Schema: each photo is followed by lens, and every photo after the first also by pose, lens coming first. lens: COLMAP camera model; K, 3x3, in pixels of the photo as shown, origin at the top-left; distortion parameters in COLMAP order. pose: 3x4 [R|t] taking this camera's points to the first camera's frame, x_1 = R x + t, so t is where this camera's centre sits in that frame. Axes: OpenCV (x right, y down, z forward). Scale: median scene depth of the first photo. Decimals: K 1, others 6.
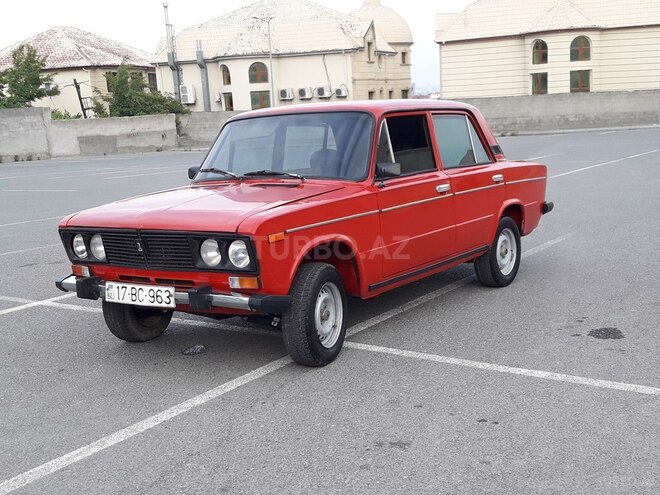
lens RADIAL K [[874.8, 0, 330.0], [0, 874.8, 247.5], [0, 0, 1]] dist [0.229239, -0.796551]
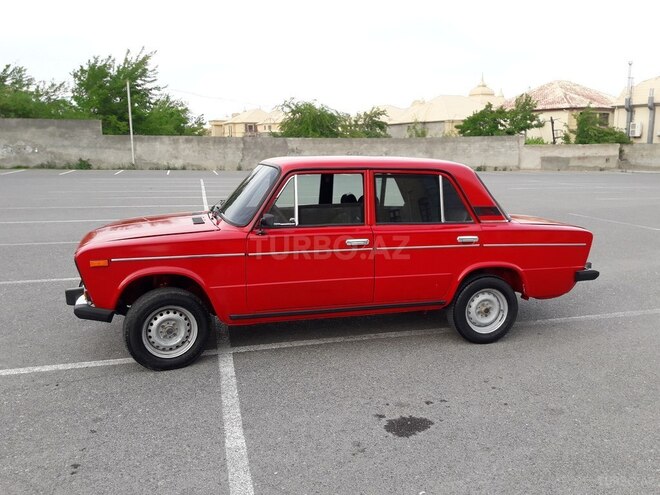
lens RADIAL K [[561.5, 0, 345.7], [0, 561.5, 247.6], [0, 0, 1]] dist [0.119434, -0.257464]
pose [[0.755538, 0.166989, -0.633464, 0.470396], [-0.139024, 0.985812, 0.094057, -0.104526], [0.640183, 0.017003, 0.768034, 0.383375]]
